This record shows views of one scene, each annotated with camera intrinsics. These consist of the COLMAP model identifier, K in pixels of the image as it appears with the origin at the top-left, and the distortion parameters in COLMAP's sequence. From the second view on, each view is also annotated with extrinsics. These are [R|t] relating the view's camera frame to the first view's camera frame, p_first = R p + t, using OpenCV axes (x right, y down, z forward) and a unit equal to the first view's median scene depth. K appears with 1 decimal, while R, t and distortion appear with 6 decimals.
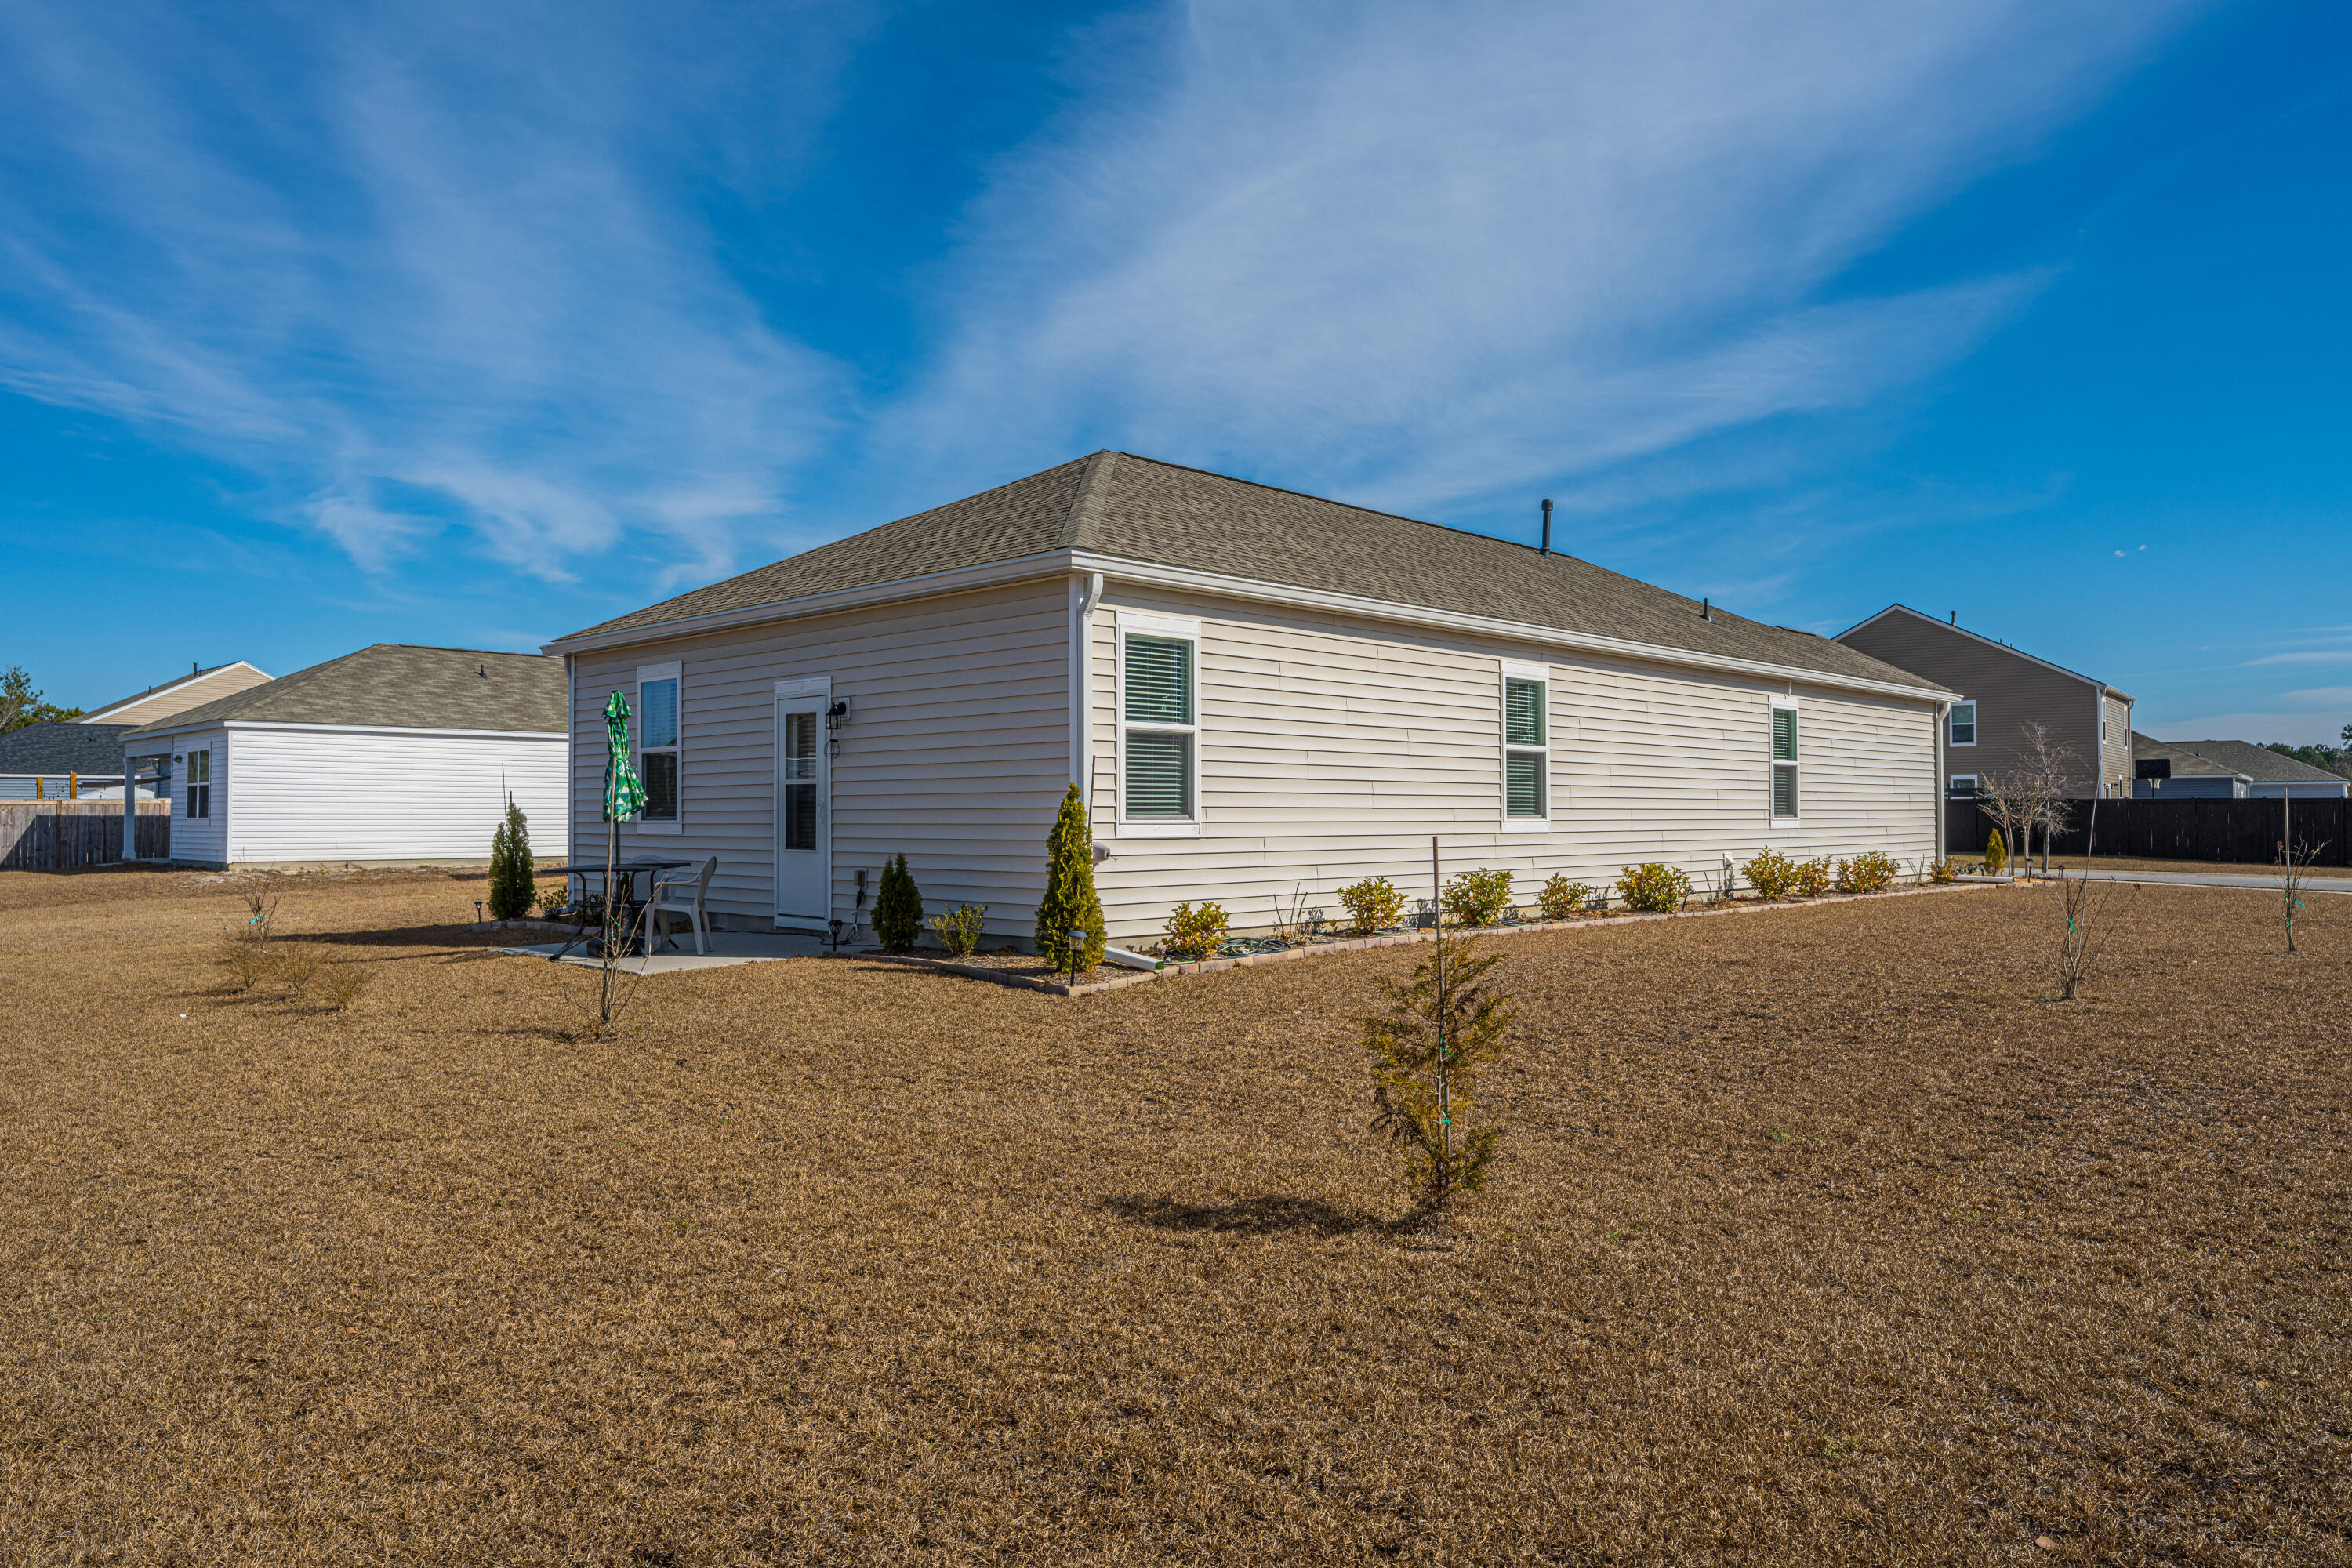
lens RADIAL K [[1593.7, 0, 1176.0], [0, 1593.7, 784.0], [0, 0, 1]] dist [-0.000985, -0.000556]
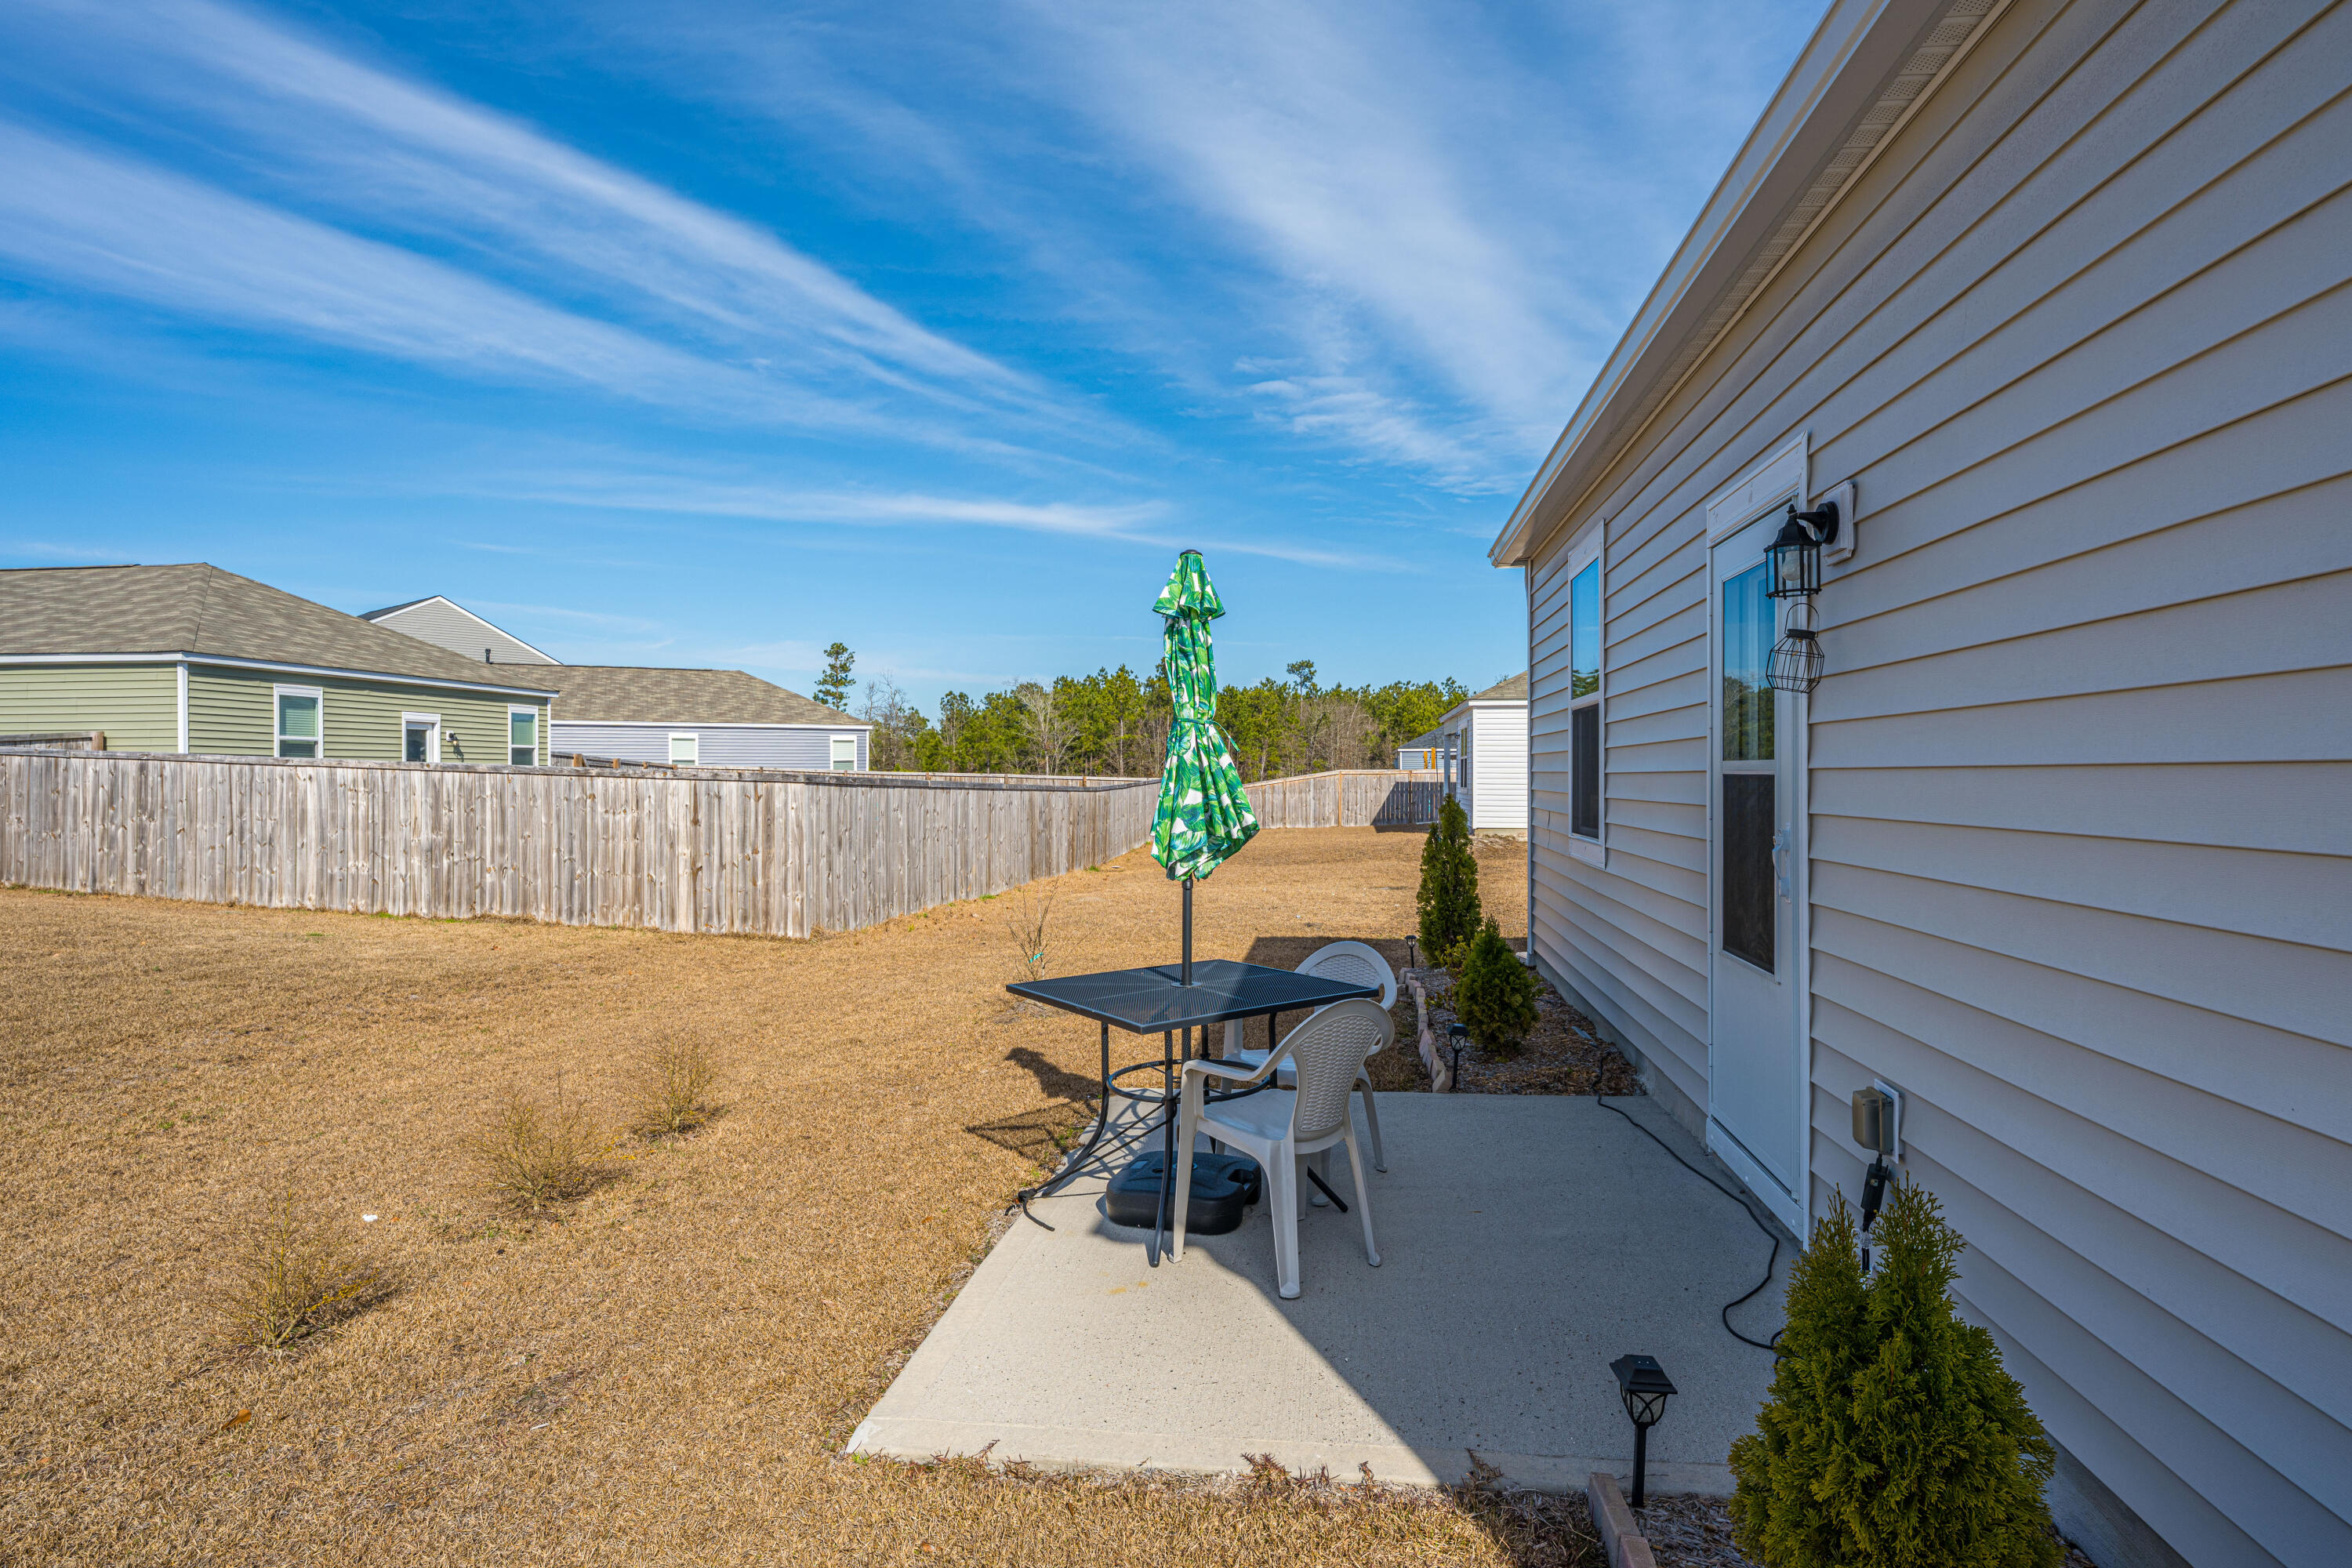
lens RADIAL K [[1202.4, 0, 1176.0], [0, 1202.4, 784.0], [0, 0, 1]] dist [-0.000440, -0.000046]
pose [[0.593932, 0.006386, -0.804490, -0.099370], [0.016893, 0.999649, 0.020407, -0.005288], [0.804338, -0.025710, 0.593615, 0.753368]]
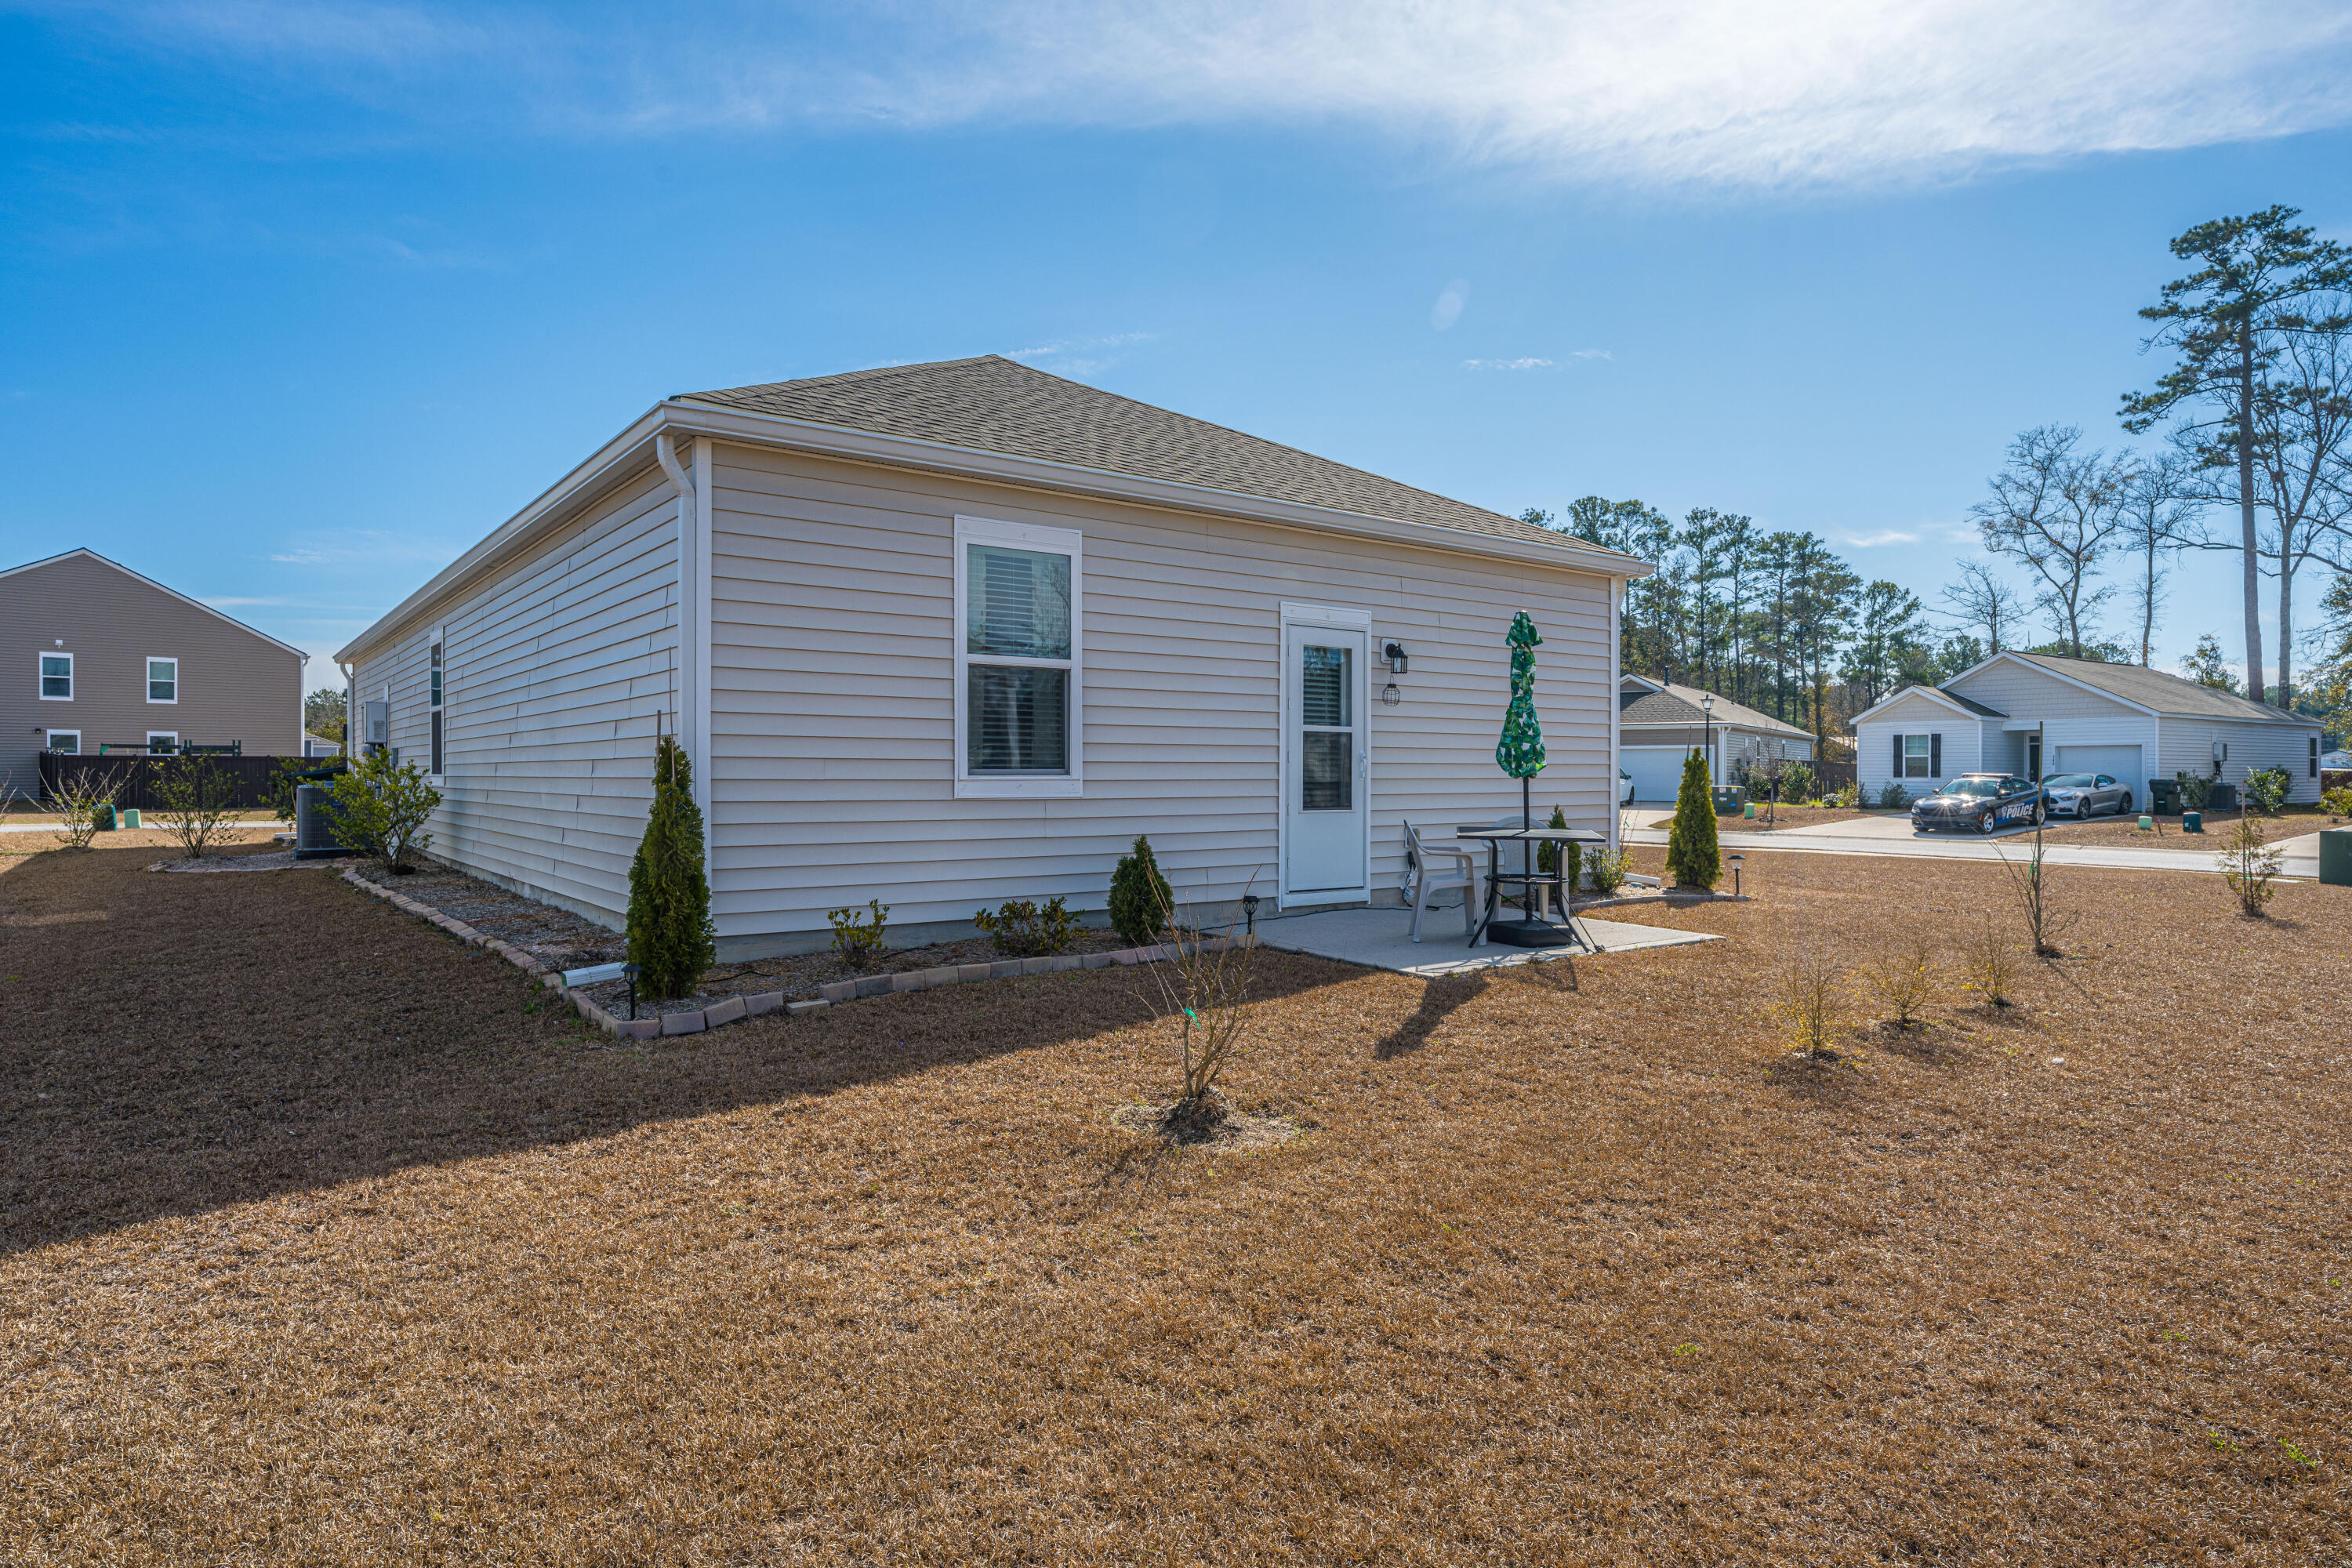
lens RADIAL K [[1299.8, 0, 1174.4], [0, 1299.8, 776.9], [0, 0, 1]] dist [-0.000672, -0.000124]
pose [[0.145099, 0.000027, 0.989417, -0.934171], [-0.023081, 0.999728, 0.003358, 0.023447], [-0.989148, -0.023324, 0.145060, 0.995787]]
